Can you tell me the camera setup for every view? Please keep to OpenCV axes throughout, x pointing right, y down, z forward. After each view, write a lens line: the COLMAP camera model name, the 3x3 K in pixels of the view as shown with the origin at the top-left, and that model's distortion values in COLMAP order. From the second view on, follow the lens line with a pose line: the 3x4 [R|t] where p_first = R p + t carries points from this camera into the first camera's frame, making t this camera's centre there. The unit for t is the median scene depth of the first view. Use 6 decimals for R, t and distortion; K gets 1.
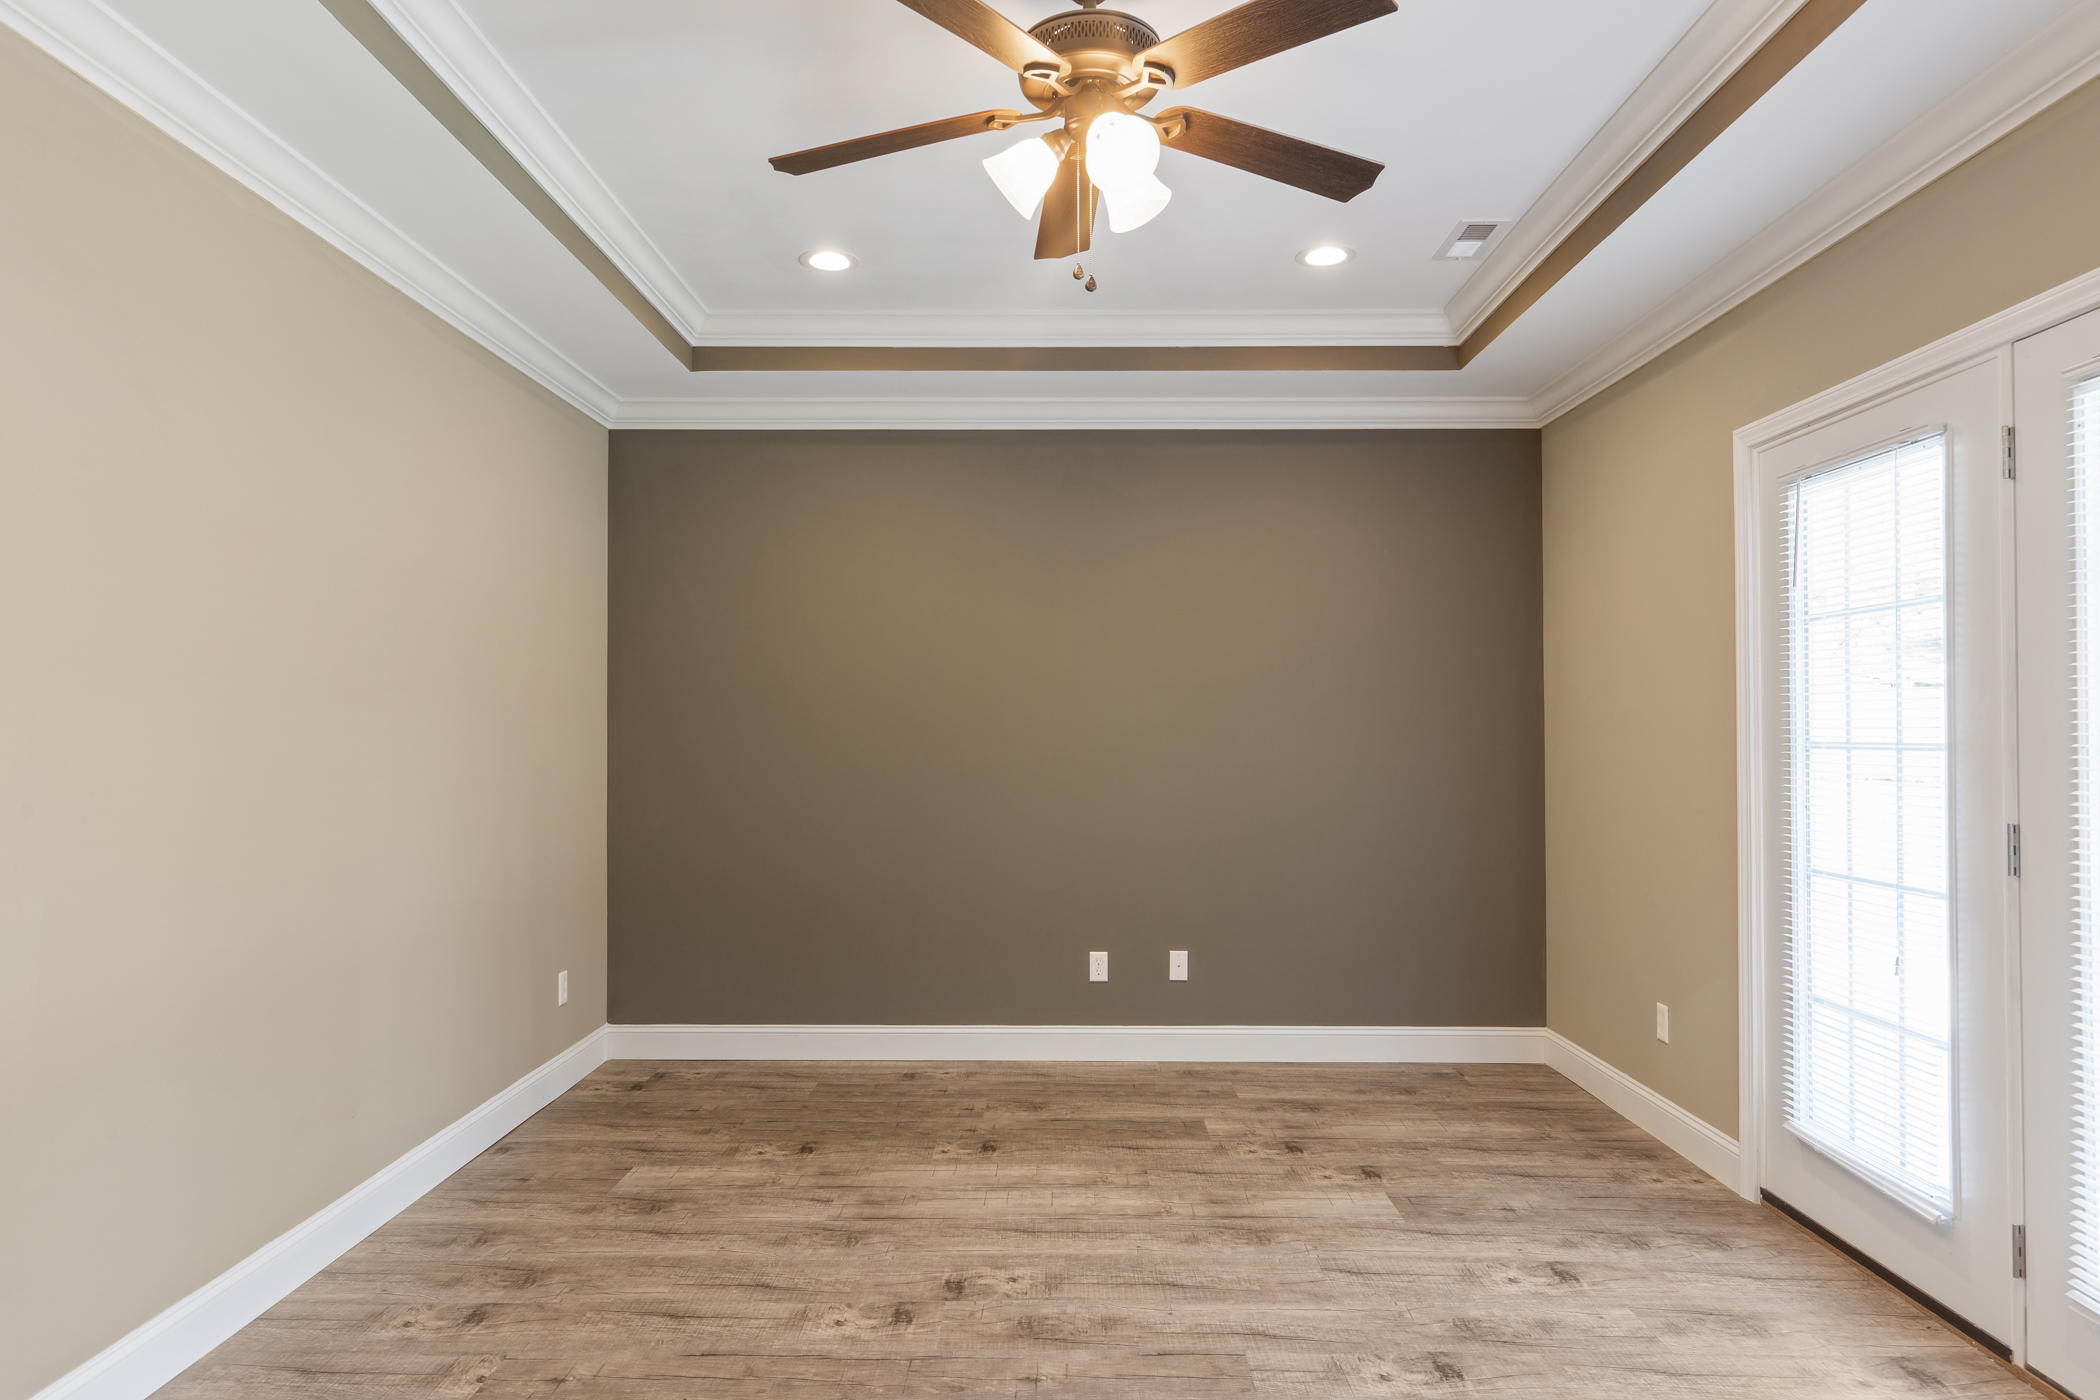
lens RADIAL K [[1269.6, 0, 1051.1], [0, 1269.6, 714.3], [0, 0, 1]] dist [0.005830, -0.002703]
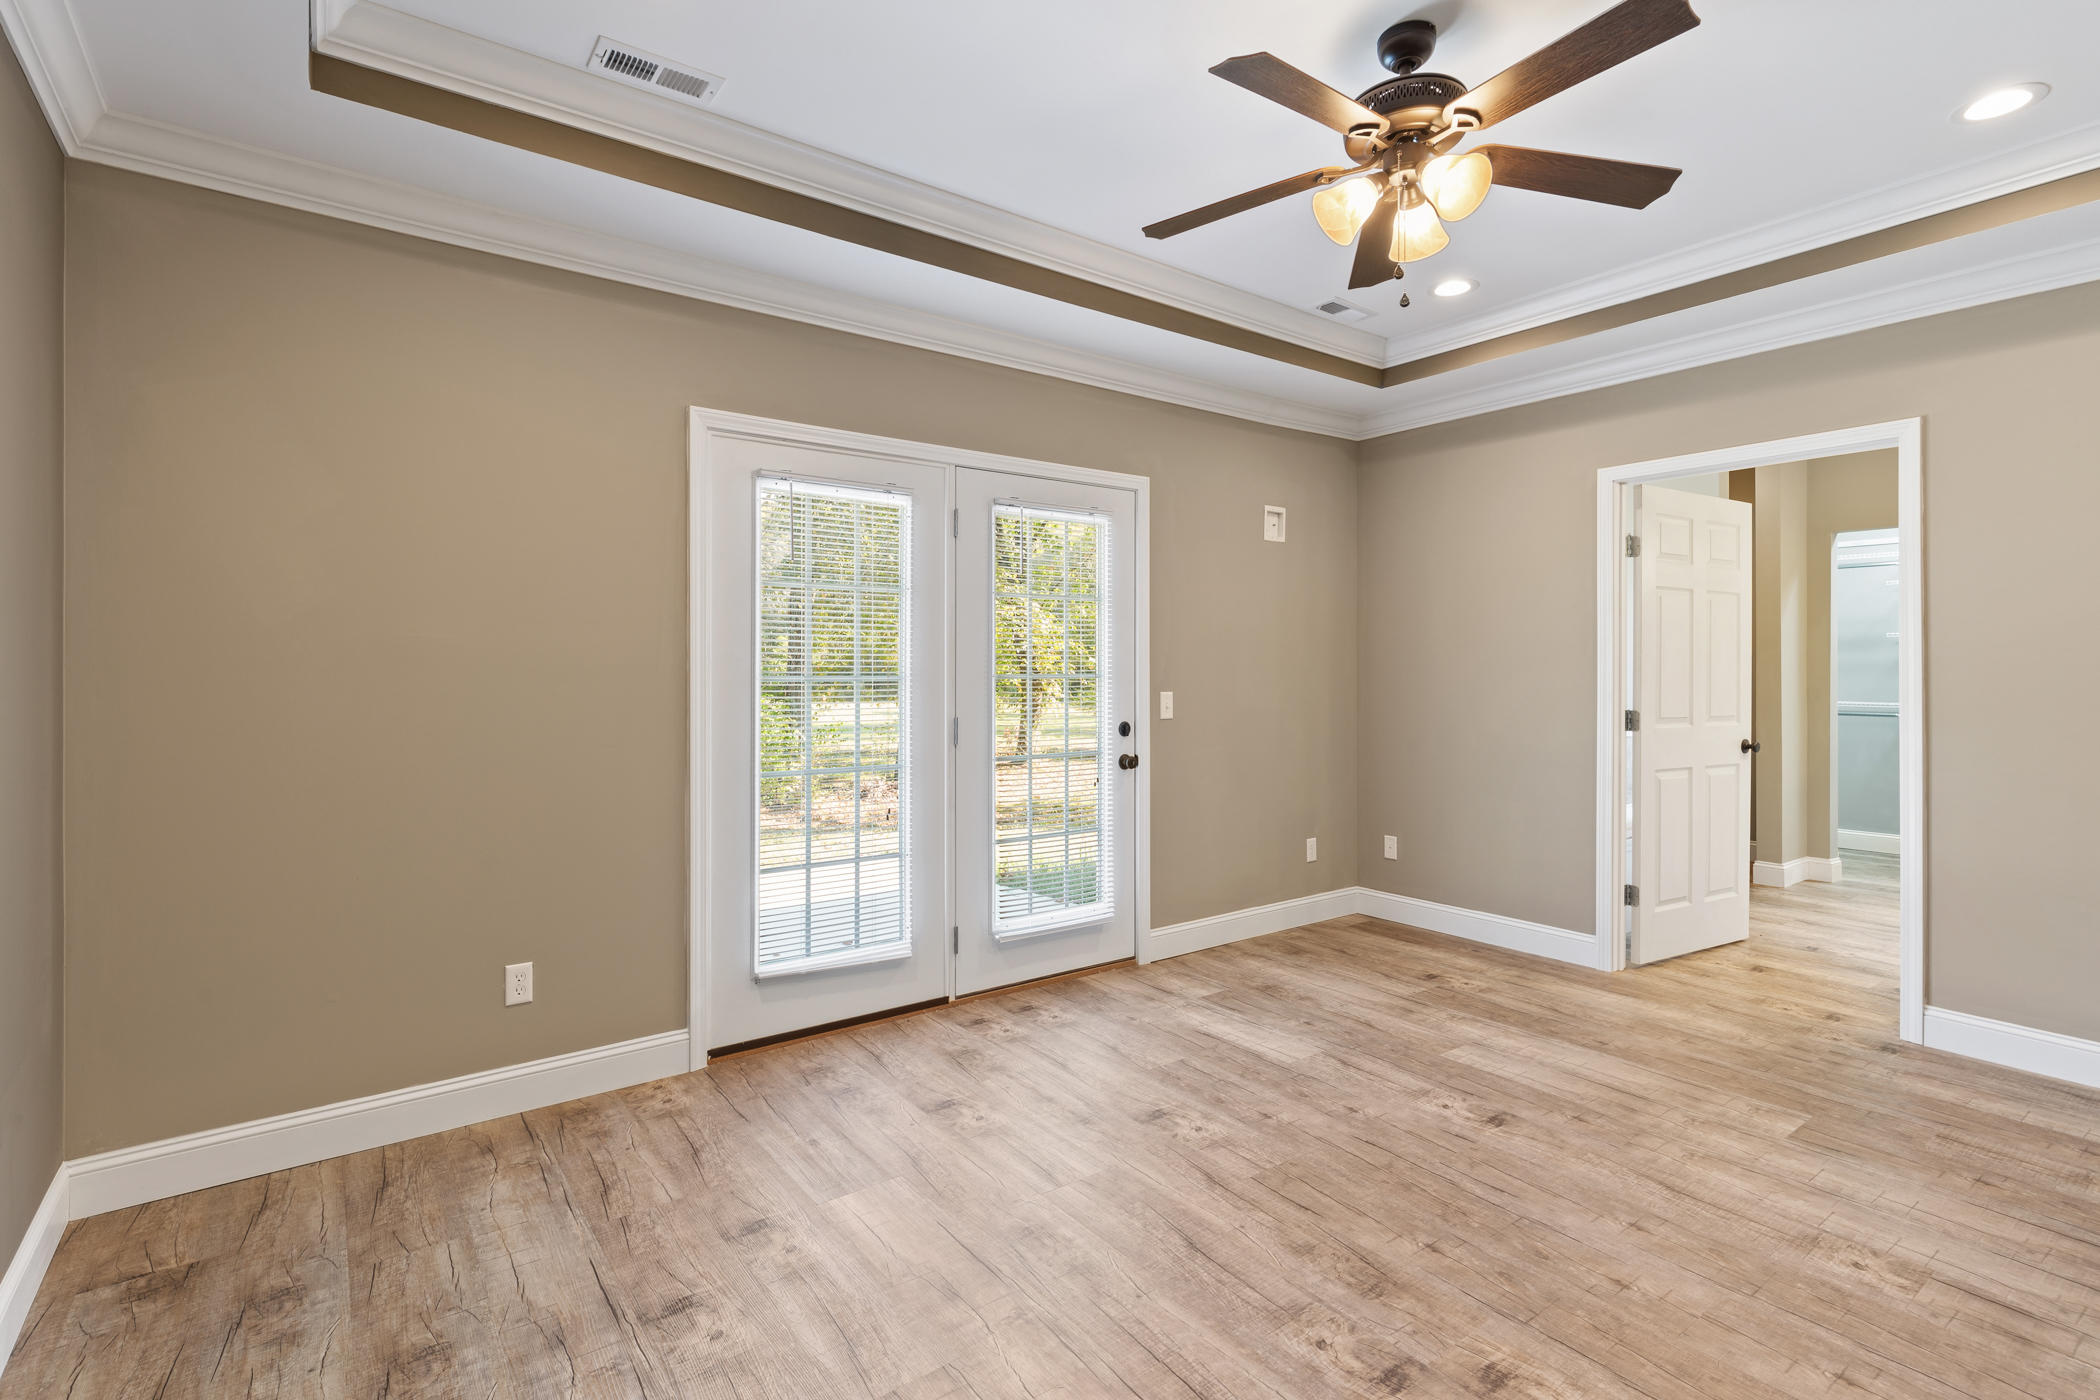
lens RADIAL K [[983.5, 0, 1028.0], [0, 983.5, 668.1], [0, 0, 1]] dist [0.003921, -0.000155]
pose [[-0.592495, 0.003469, 0.805567, -0.354592], [-0.010549, 0.999872, -0.012064, 0.020067], [-0.805505, -0.015646, -0.592382, 1.271624]]
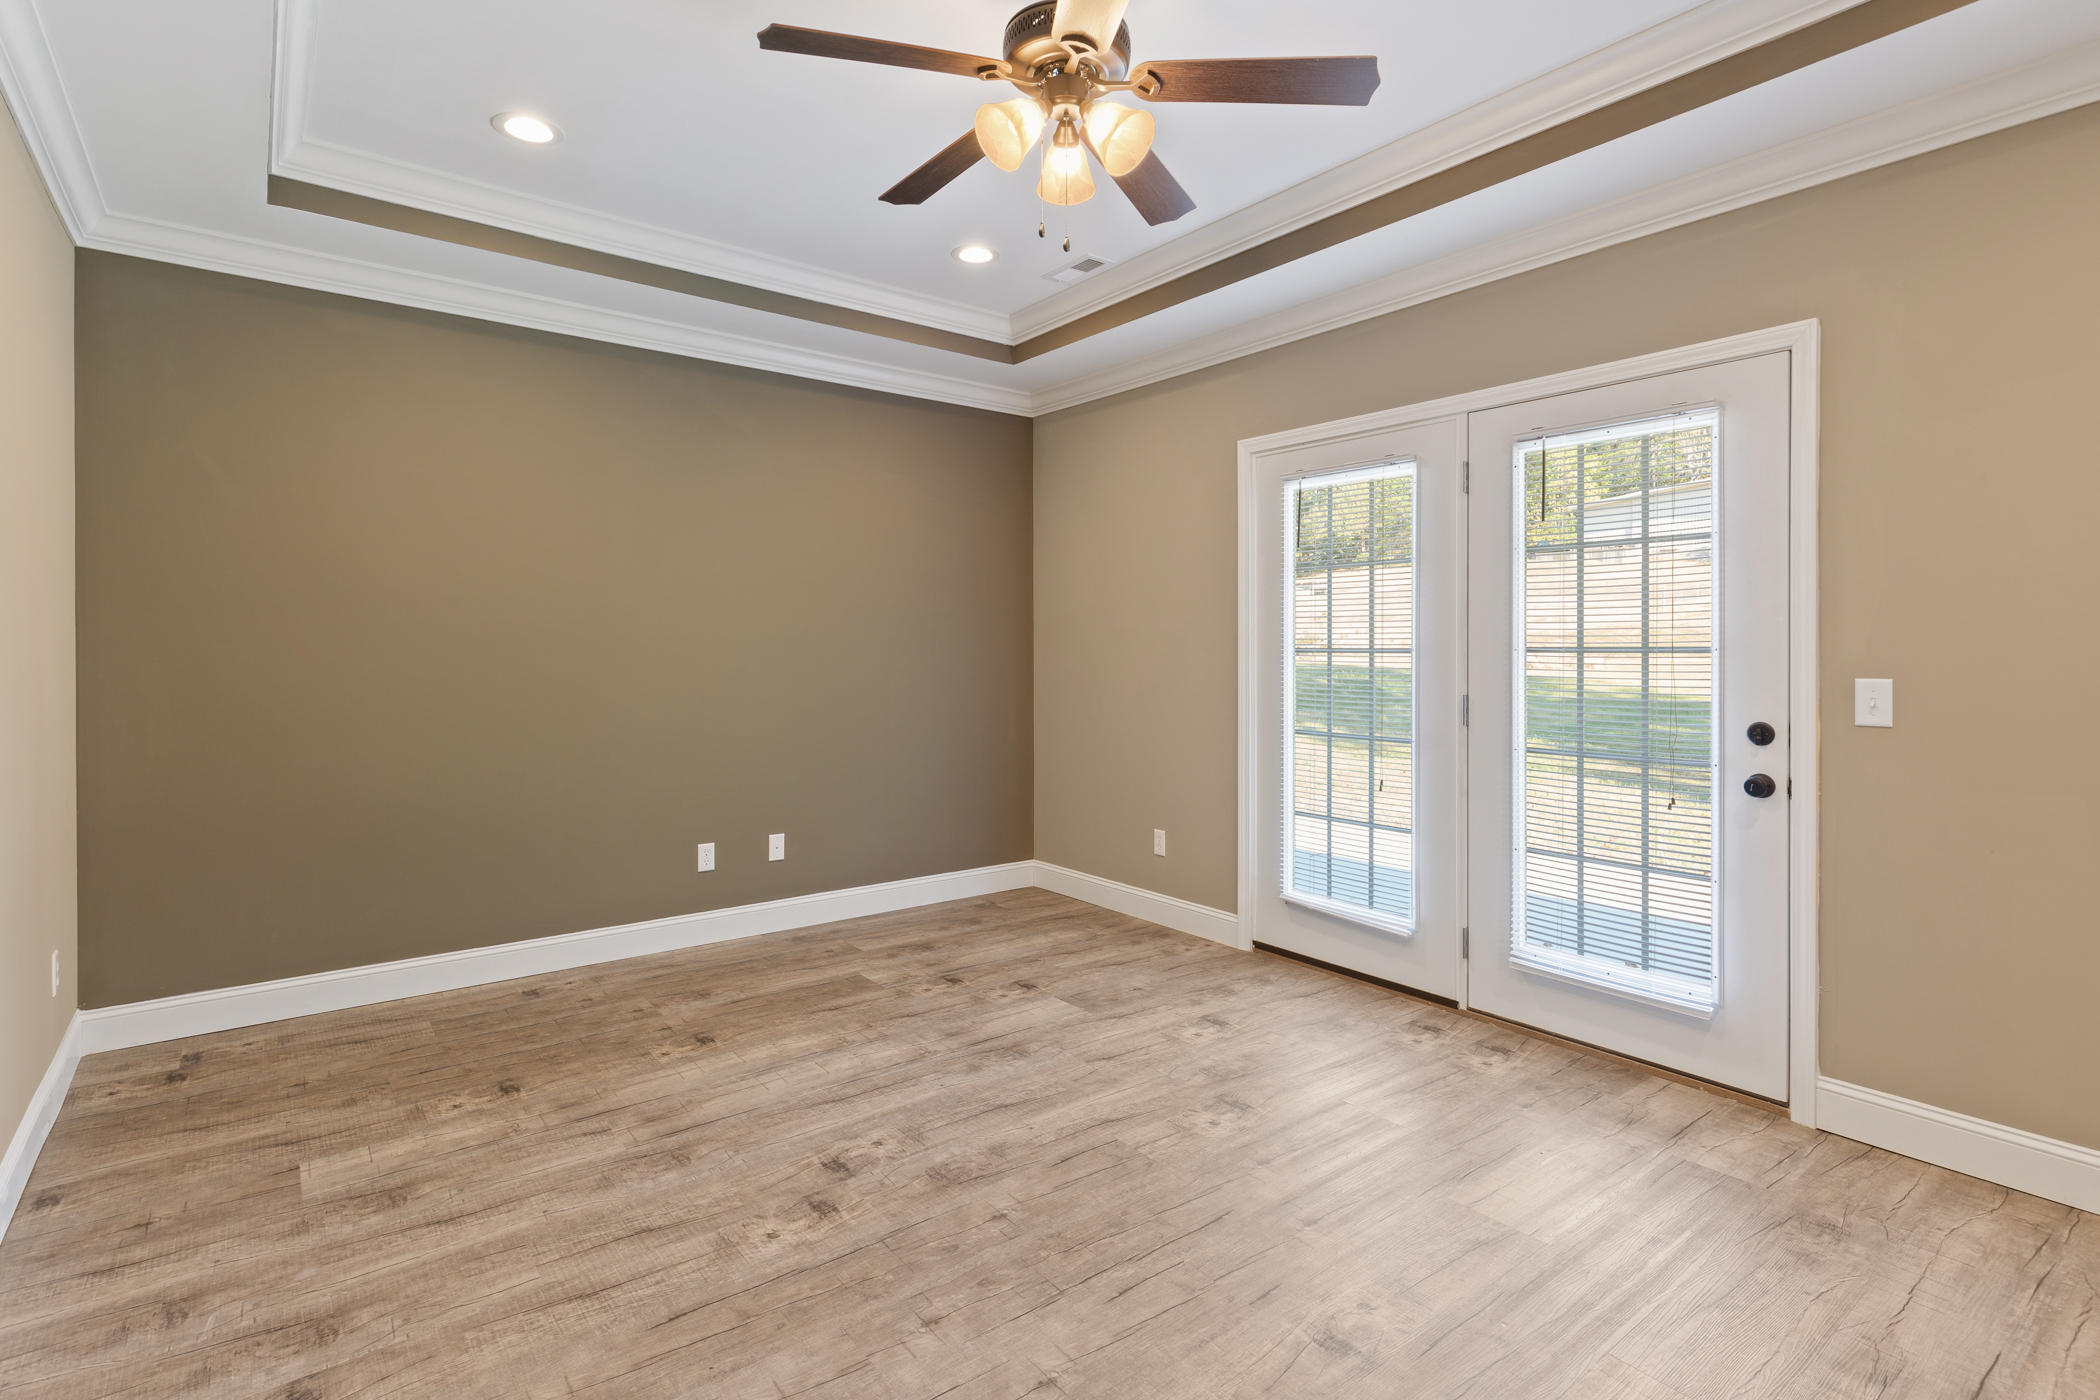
lens RADIAL K [[1012.0, 0, 1050.6], [0, 1012.0, 650.2], [0, 0, 1]] dist [0.006529, -0.001720]
pose [[0.783653, -0.000169, 0.621198, -0.375233], [-0.011057, 0.999838, 0.014221, 0.008970], [-0.621100, -0.018013, 0.783524, 0.199267]]
